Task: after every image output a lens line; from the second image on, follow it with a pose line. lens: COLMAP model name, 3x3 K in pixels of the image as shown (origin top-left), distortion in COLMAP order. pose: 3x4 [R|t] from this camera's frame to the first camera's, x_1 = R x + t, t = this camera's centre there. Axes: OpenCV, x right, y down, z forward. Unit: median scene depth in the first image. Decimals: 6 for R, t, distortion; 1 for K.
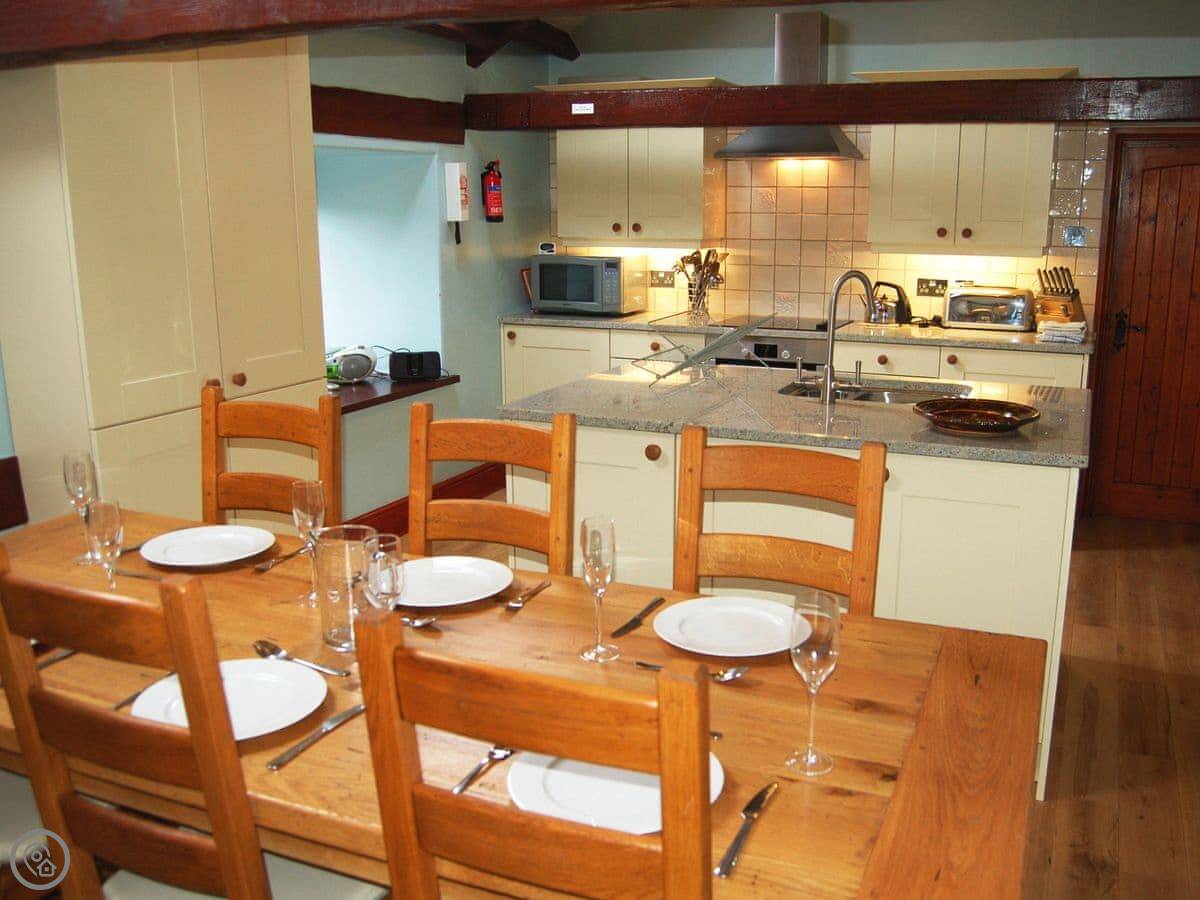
lens RADIAL K [[1113.6, 0, 600.0], [0, 1113.6, 450.0], [0, 0, 1]] dist [-0.085355, 0.007396]
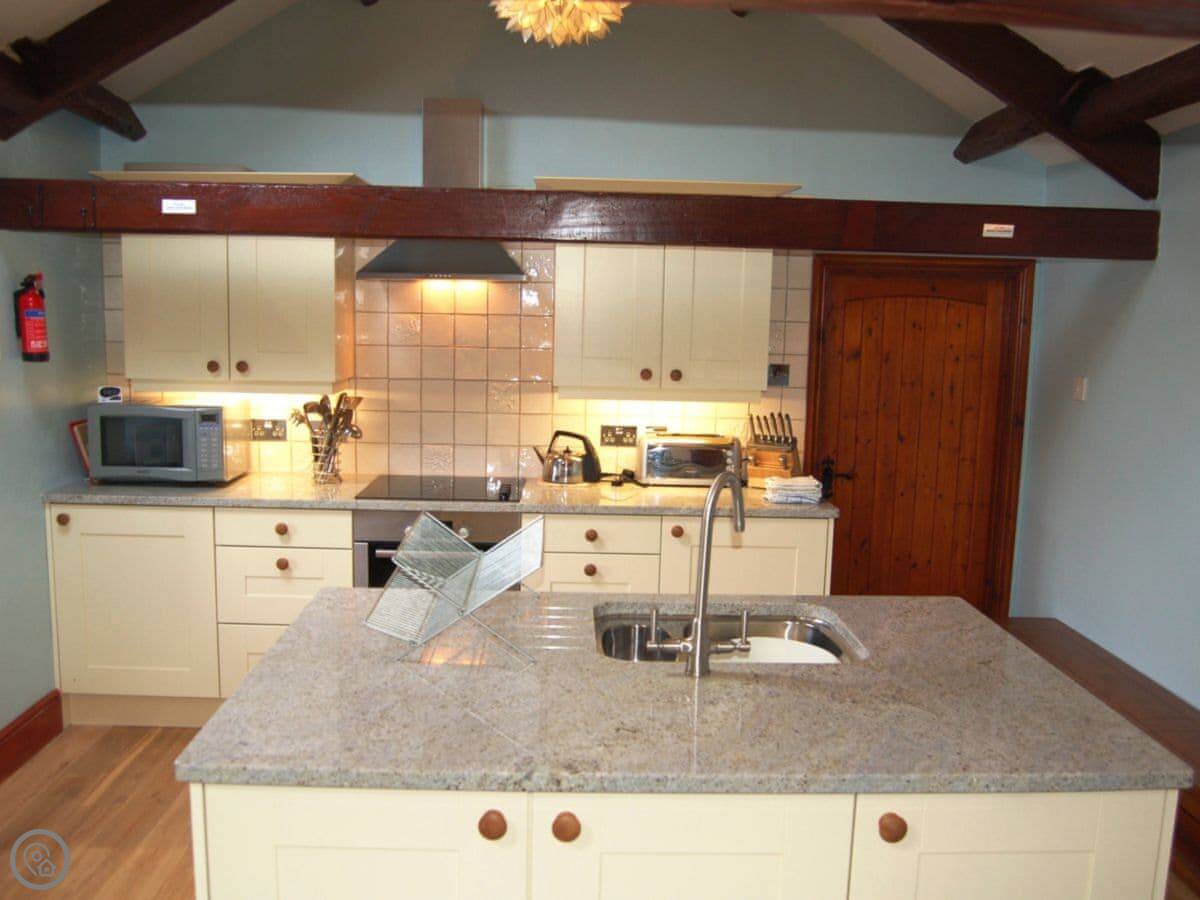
lens RADIAL K [[1113.6, 0, 600.0], [0, 1113.6, 450.0], [0, 0, 1]] dist [-0.085355, 0.007396]
pose [[0.900587, -0.037058, 0.433094, -0.075149], [0.074176, 0.994847, -0.069119, -0.078409], [-0.428300, 0.094373, 0.898695, 0.247109]]
